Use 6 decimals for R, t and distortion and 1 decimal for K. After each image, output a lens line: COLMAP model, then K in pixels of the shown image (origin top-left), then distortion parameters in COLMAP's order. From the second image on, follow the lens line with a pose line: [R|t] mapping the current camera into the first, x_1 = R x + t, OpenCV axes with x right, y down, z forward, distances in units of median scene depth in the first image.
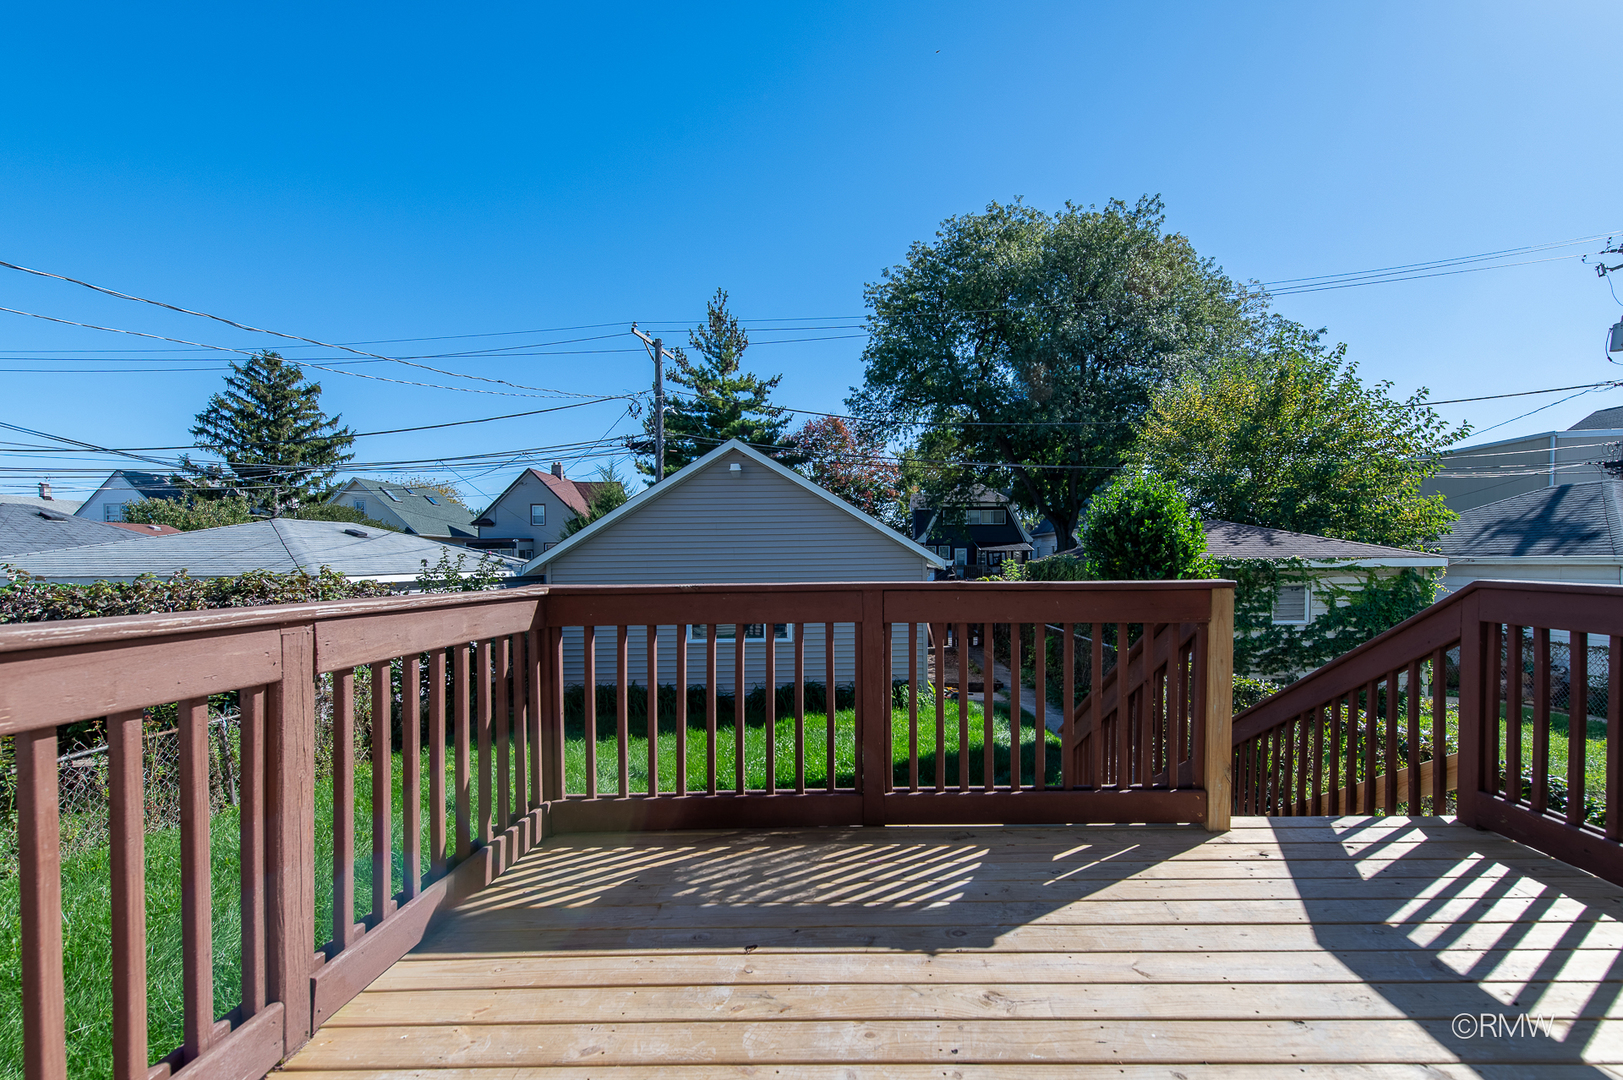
lens RADIAL K [[670.3, 0, 819.3], [0, 670.3, 562.6], [0, 0, 1]] dist [0.018990, -0.007055]
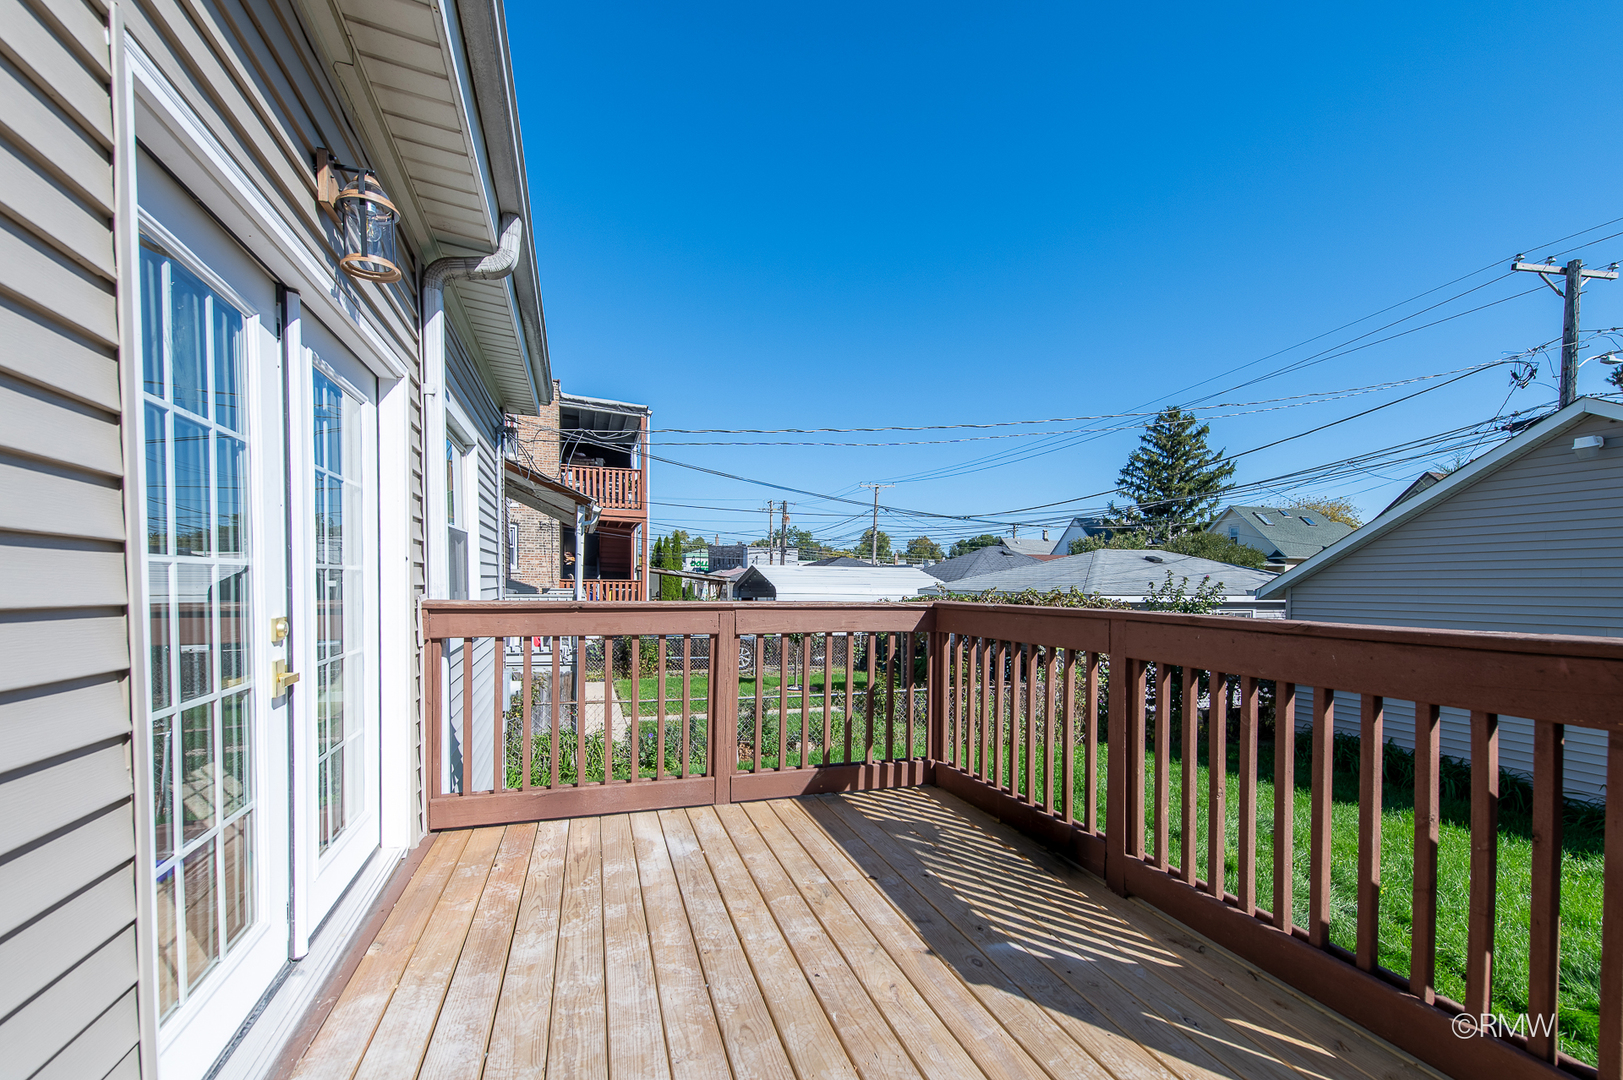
lens RADIAL K [[670.3, 0, 819.3], [0, 670.3, 562.6], [0, 0, 1]] dist [0.018990, -0.007055]
pose [[0.317269, -0.018887, -0.948148, 0.116820], [-0.013508, 0.999610, -0.024432, -0.001048], [0.948239, 0.020559, 0.316890, 0.049170]]
